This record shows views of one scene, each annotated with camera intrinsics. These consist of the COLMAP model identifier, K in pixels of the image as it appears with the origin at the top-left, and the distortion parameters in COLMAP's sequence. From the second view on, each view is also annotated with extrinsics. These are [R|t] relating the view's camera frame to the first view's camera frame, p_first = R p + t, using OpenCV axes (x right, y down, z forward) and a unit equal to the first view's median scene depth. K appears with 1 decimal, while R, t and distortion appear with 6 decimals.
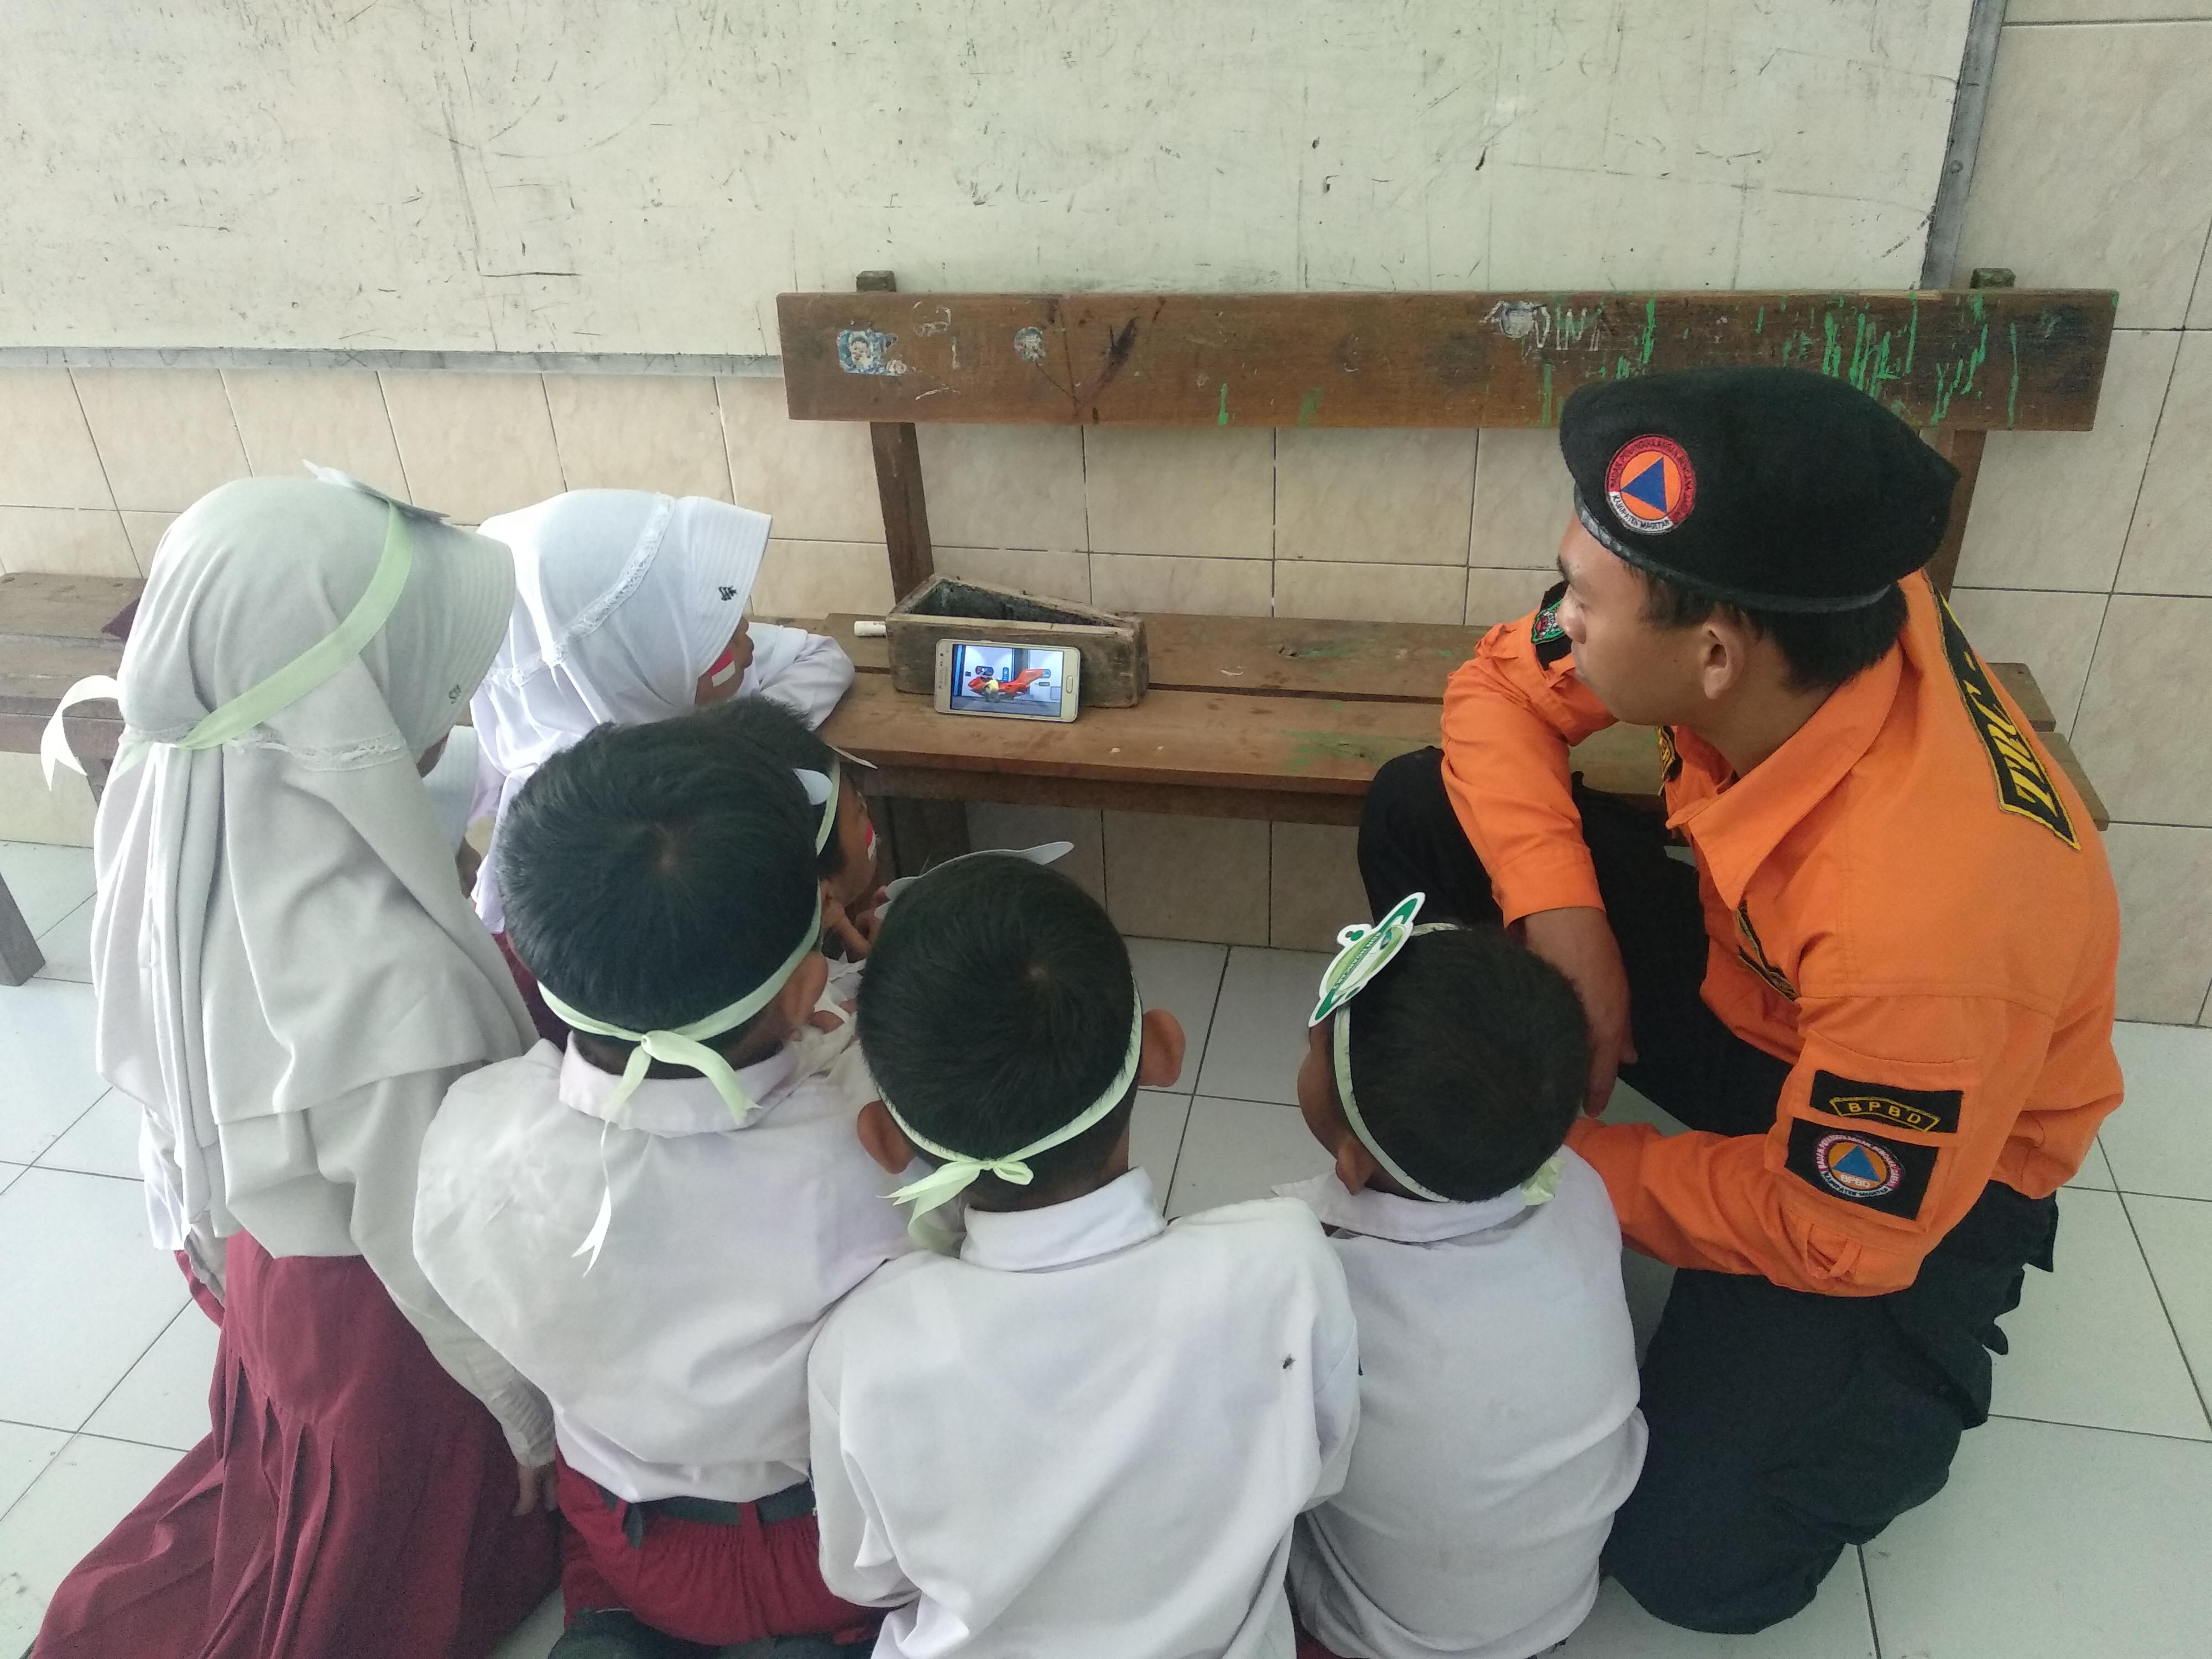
lens RADIAL K [[1742.7, 0, 1107.4], [0, 1742.7, 827.8], [0, 0, 1]] dist [0.004505, 0.000910]
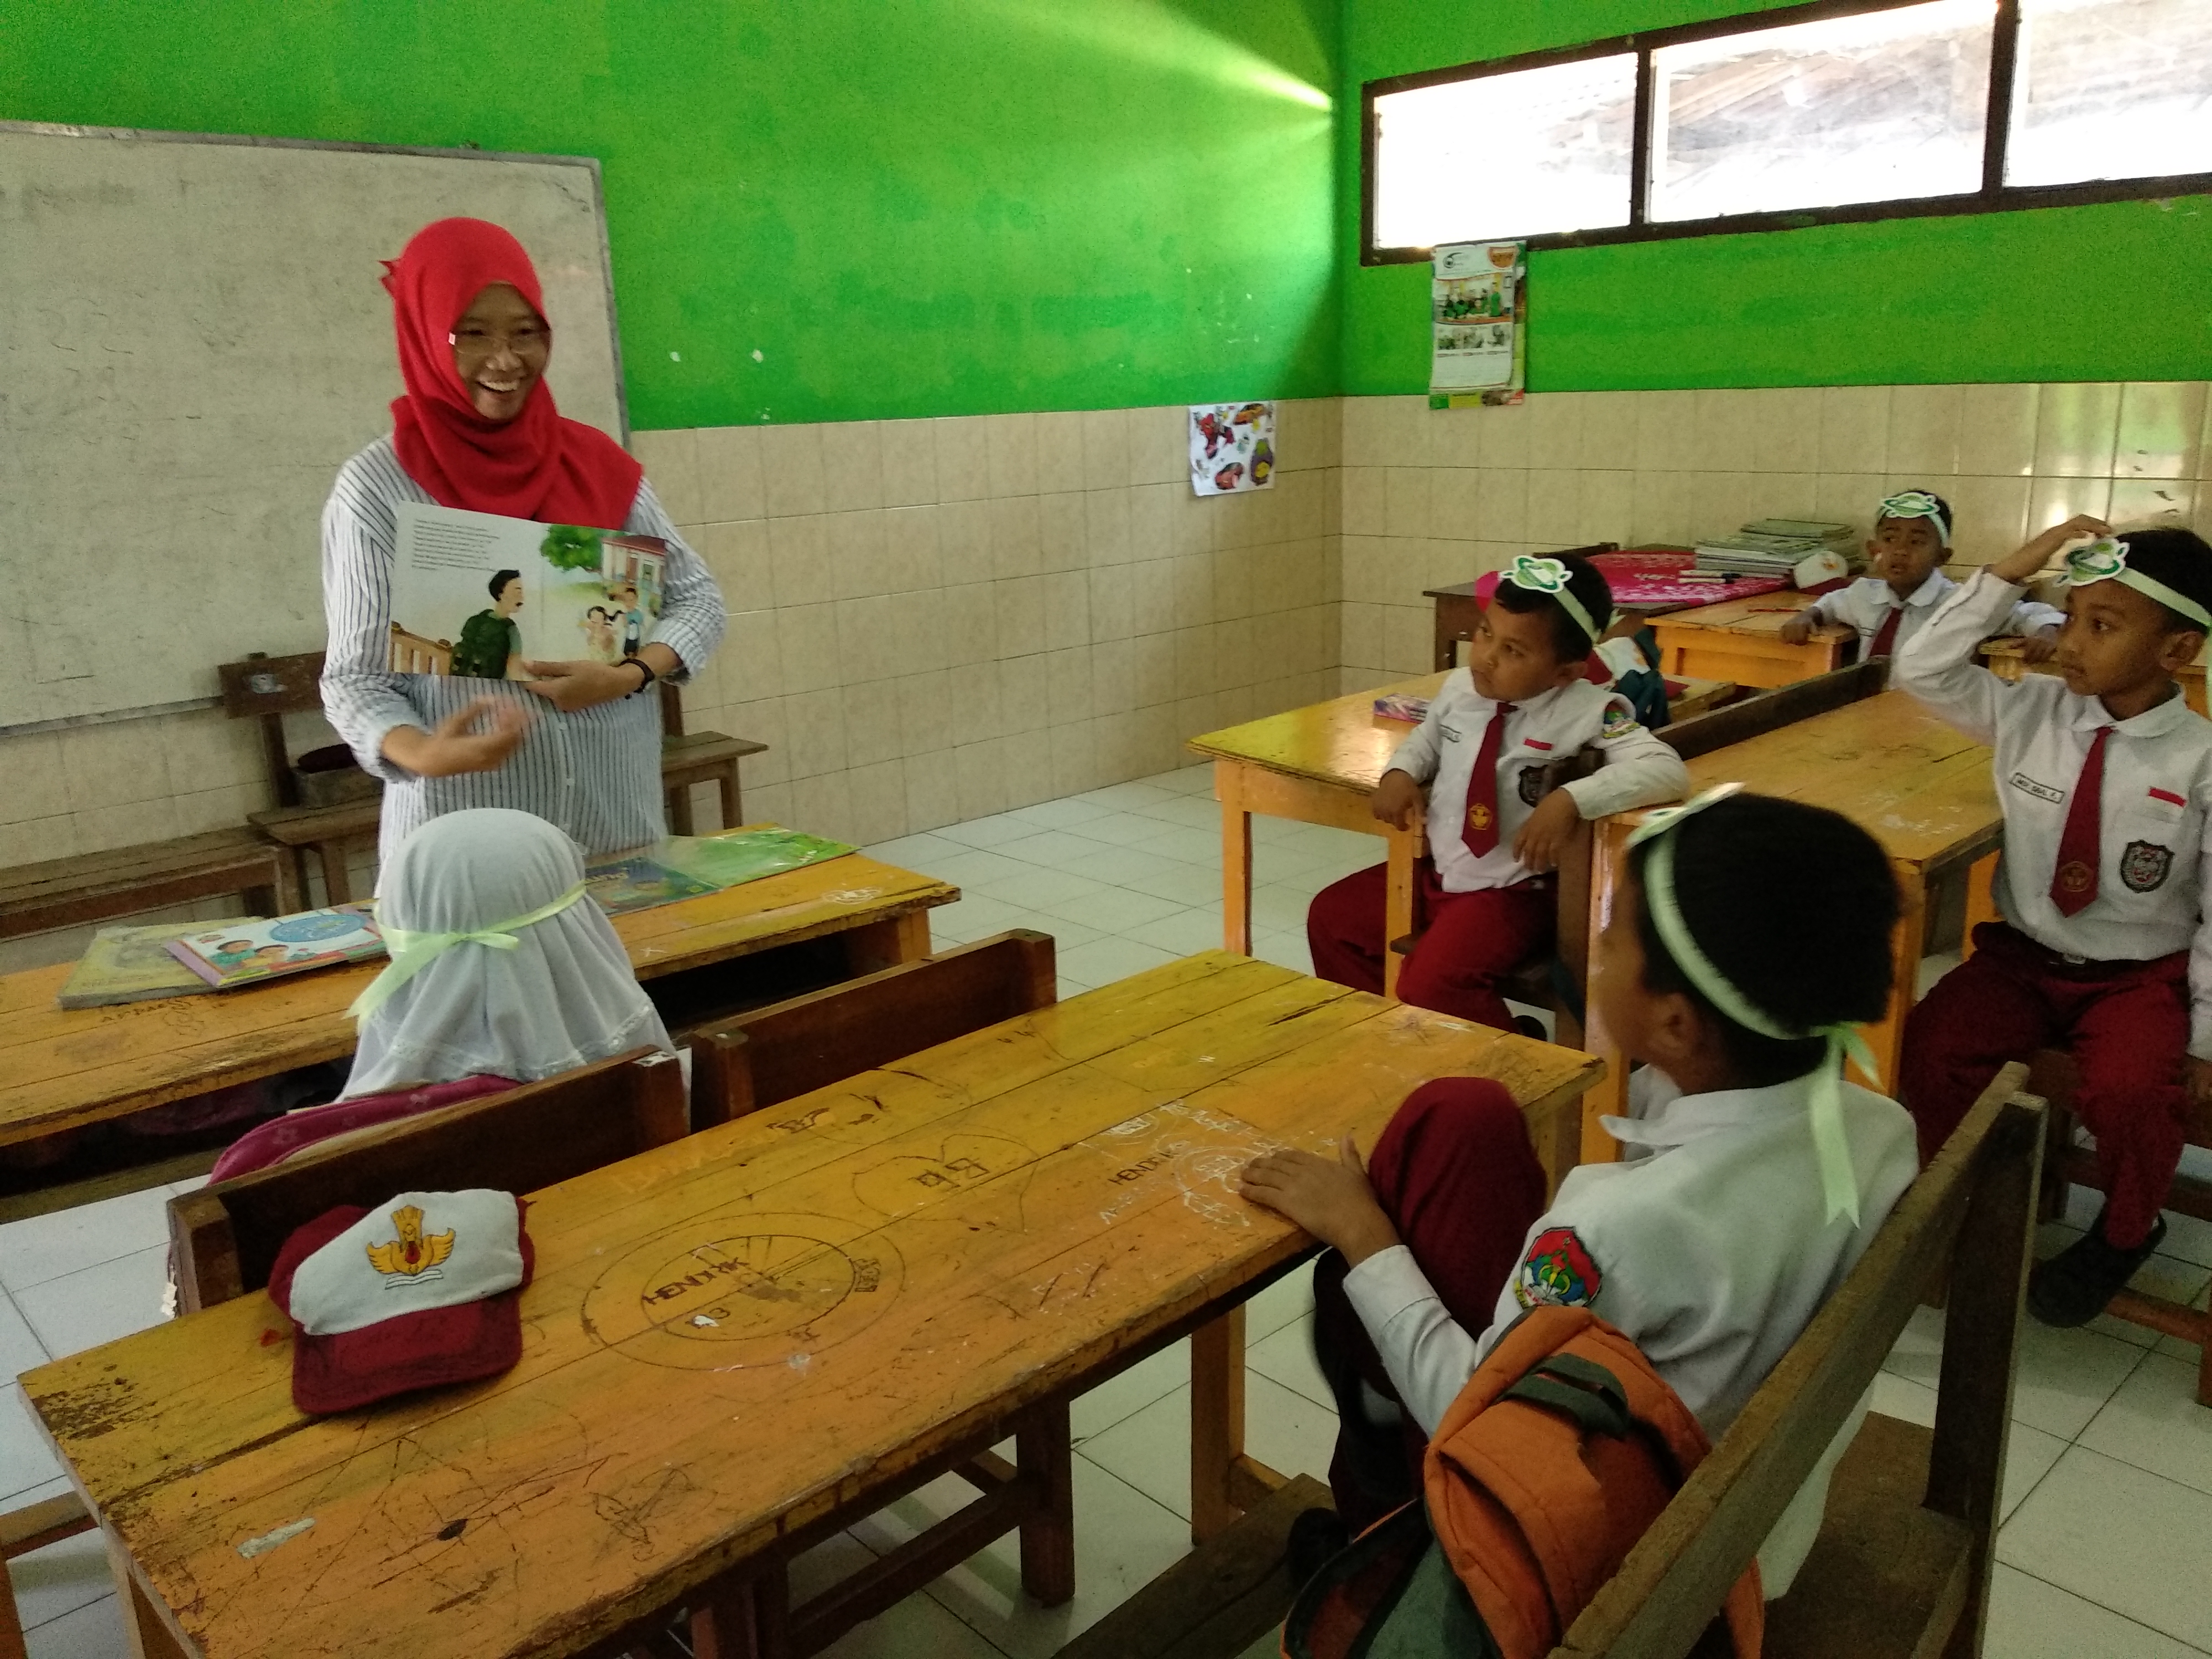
lens RADIAL K [[1742.7, 0, 1102.8], [0, 1742.7, 830.2], [0, 0, 1]] dist [0.004505, 0.000910]
pose [[0.566248, -0.179291, 0.804498, -1.379448], [0.444762, 0.888223, -0.115097, 0.644787], [-0.693938, 0.422984, 0.582697, -1.007441]]
